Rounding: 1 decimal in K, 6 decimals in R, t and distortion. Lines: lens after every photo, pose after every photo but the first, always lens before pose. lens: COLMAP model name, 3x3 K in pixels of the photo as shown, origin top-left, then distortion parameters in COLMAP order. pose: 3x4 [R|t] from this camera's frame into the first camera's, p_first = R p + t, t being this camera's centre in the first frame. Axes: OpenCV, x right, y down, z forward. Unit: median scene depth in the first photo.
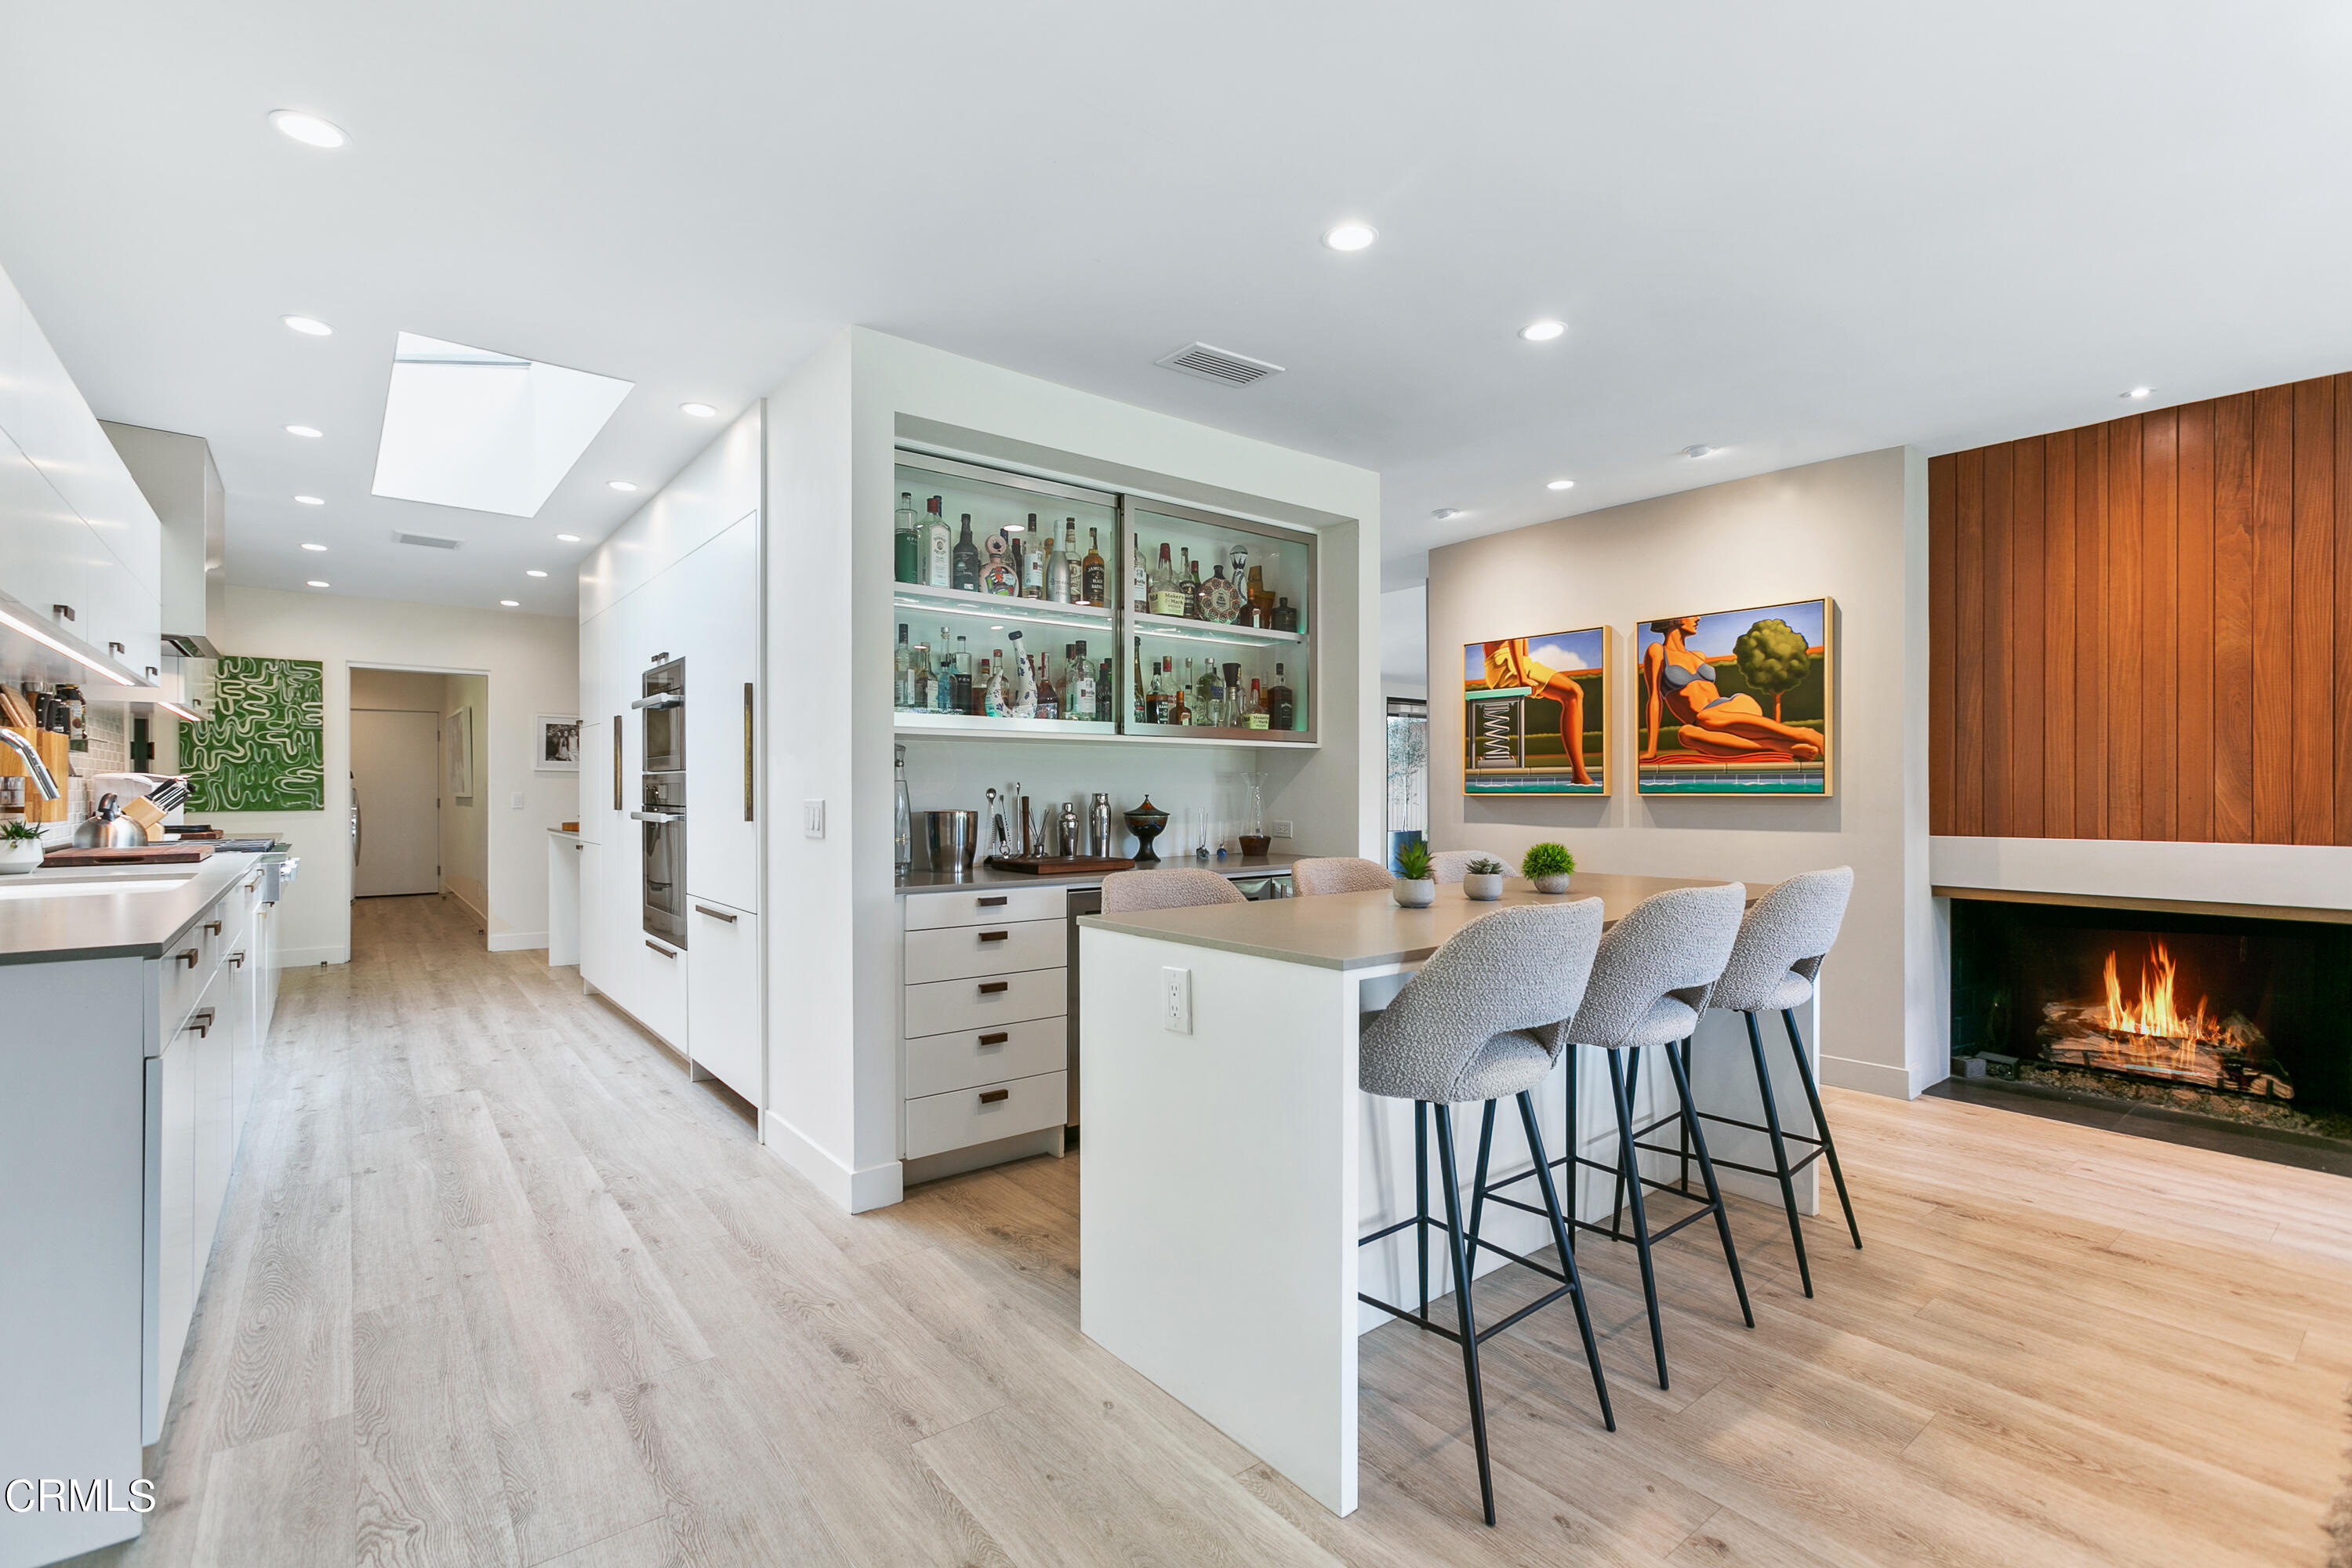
lens RADIAL K [[1103.4, 0, 1180.5], [0, 1103.4, 796.2], [0, 0, 1]] dist [-0.002659, 0.001981]
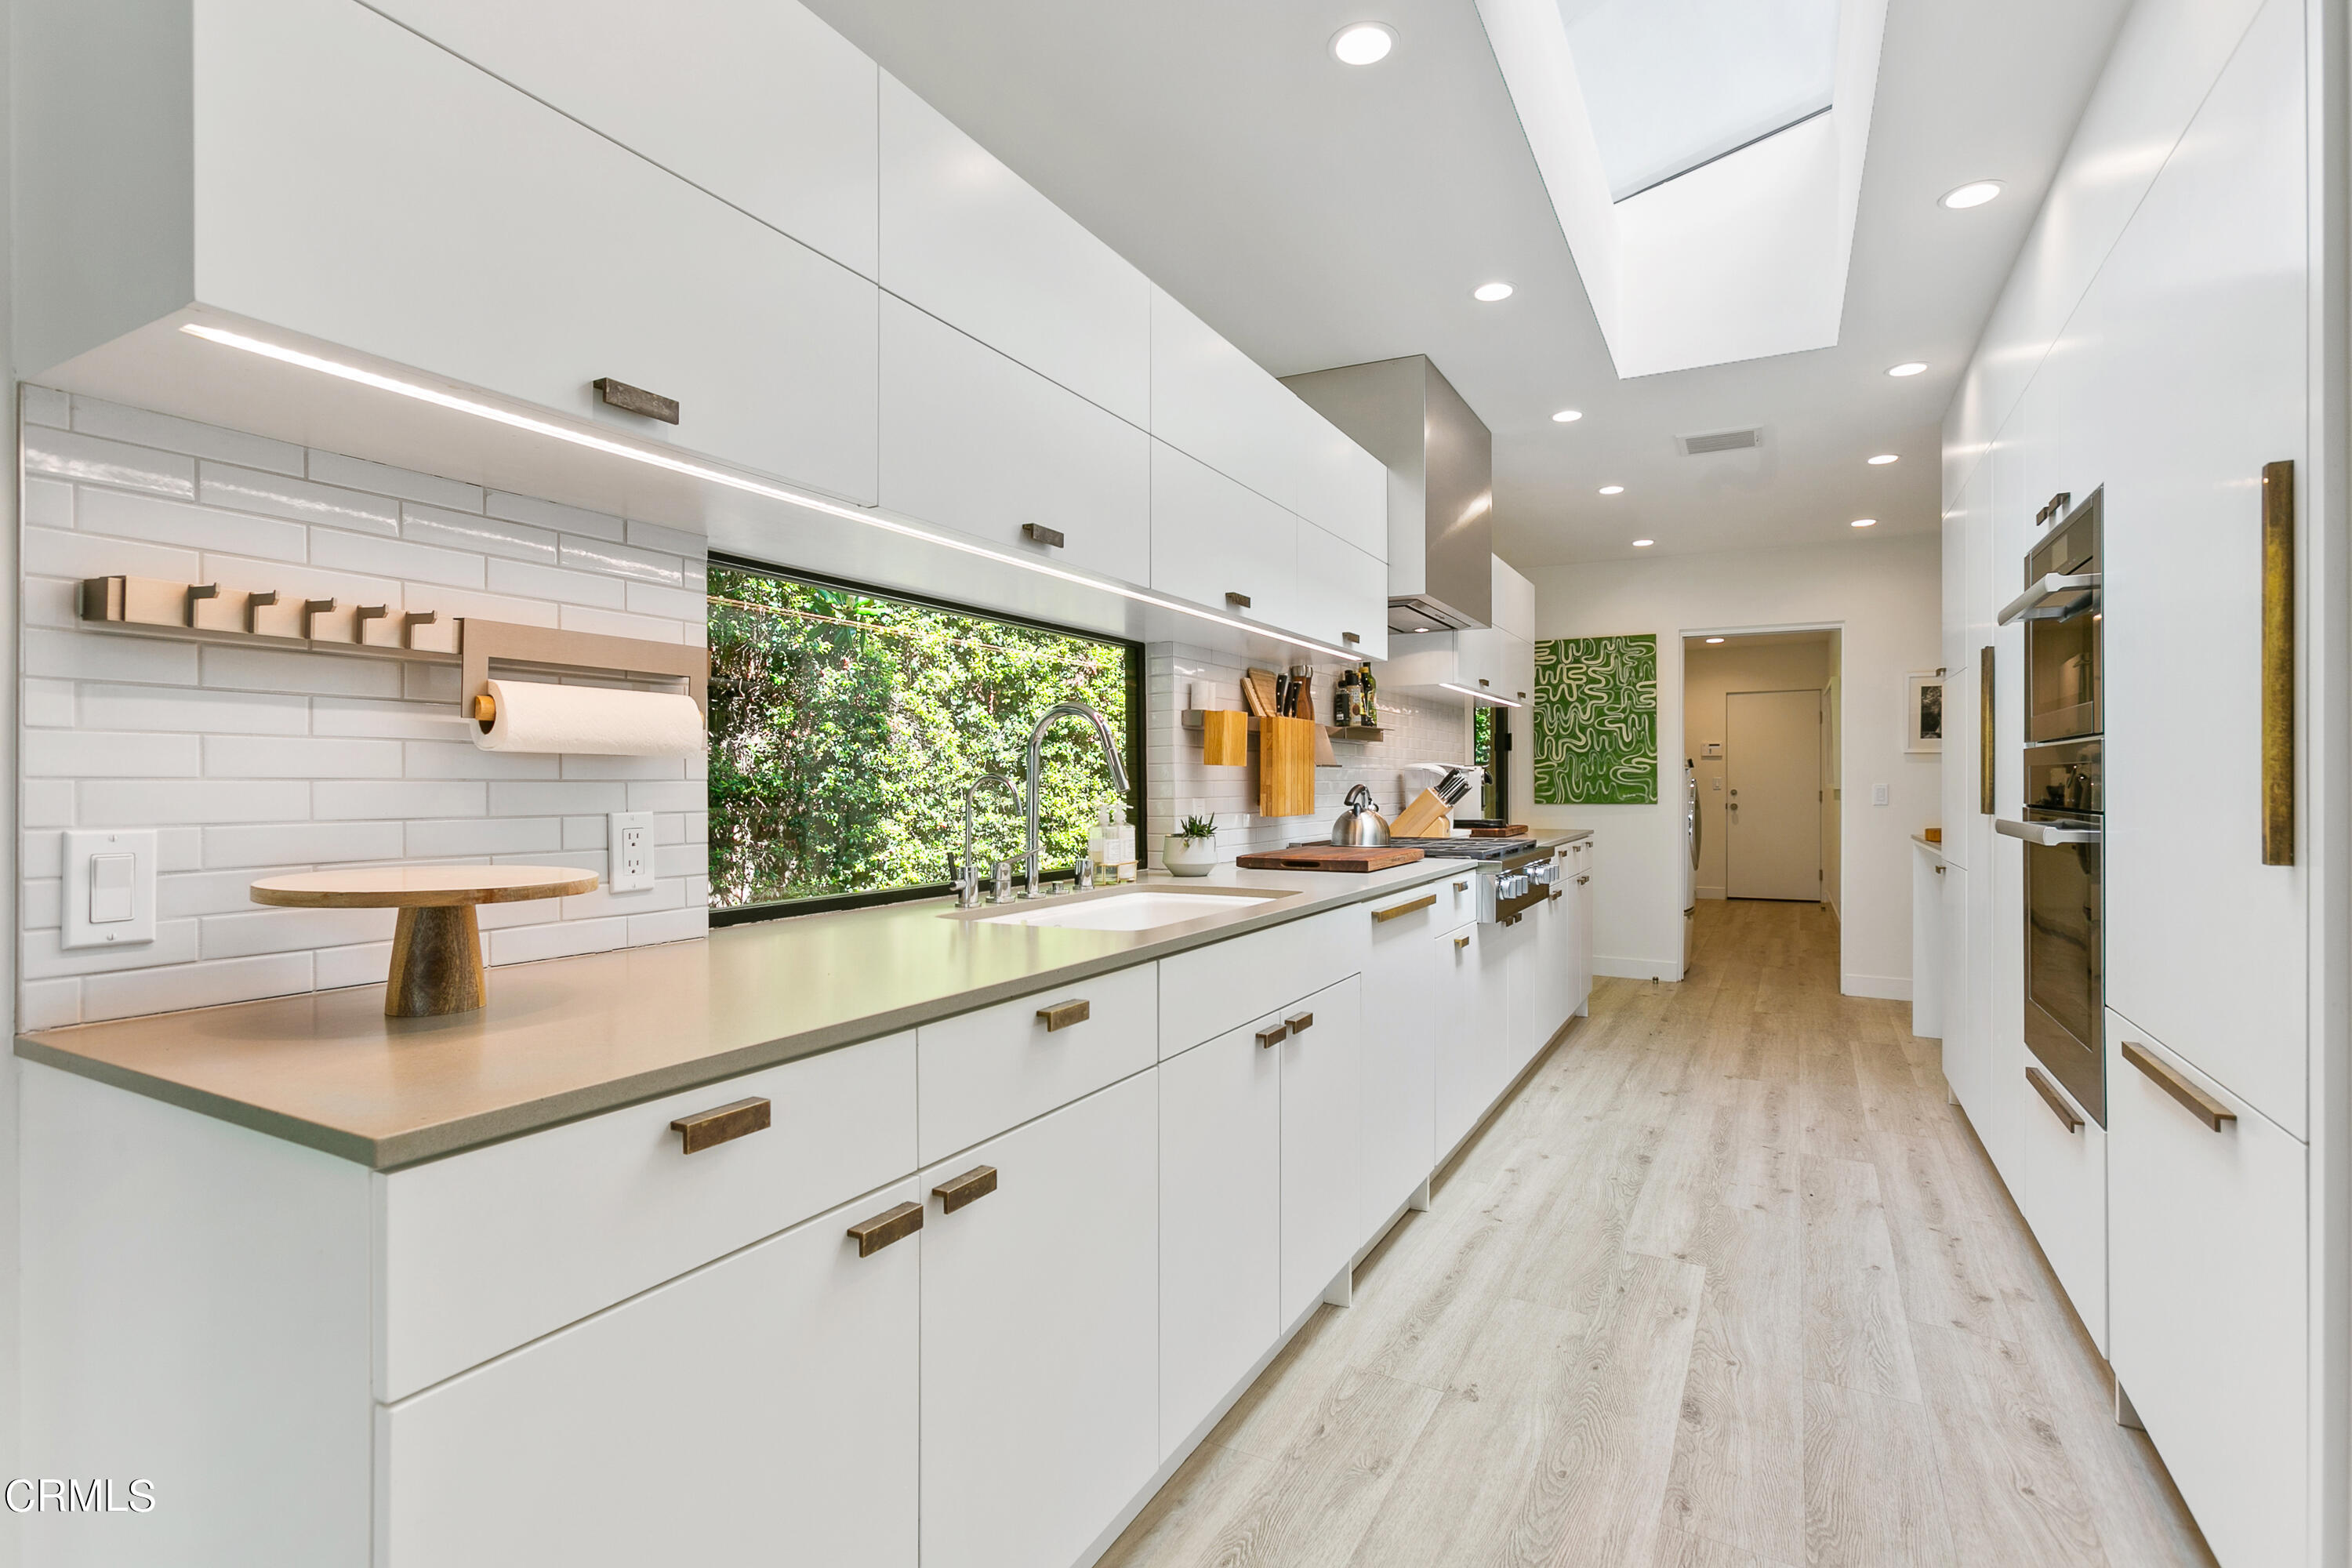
lens RADIAL K [[1103.4, 0, 1185.8], [0, 1103.4, 791.6], [0, 0, 1]] dist [-0.002659, 0.001981]
pose [[0.392691, 0.006356, -0.919649, -0.118299], [-0.002736, 0.999980, 0.005742, -0.001024], [0.919666, 0.000261, 0.392700, 0.312511]]
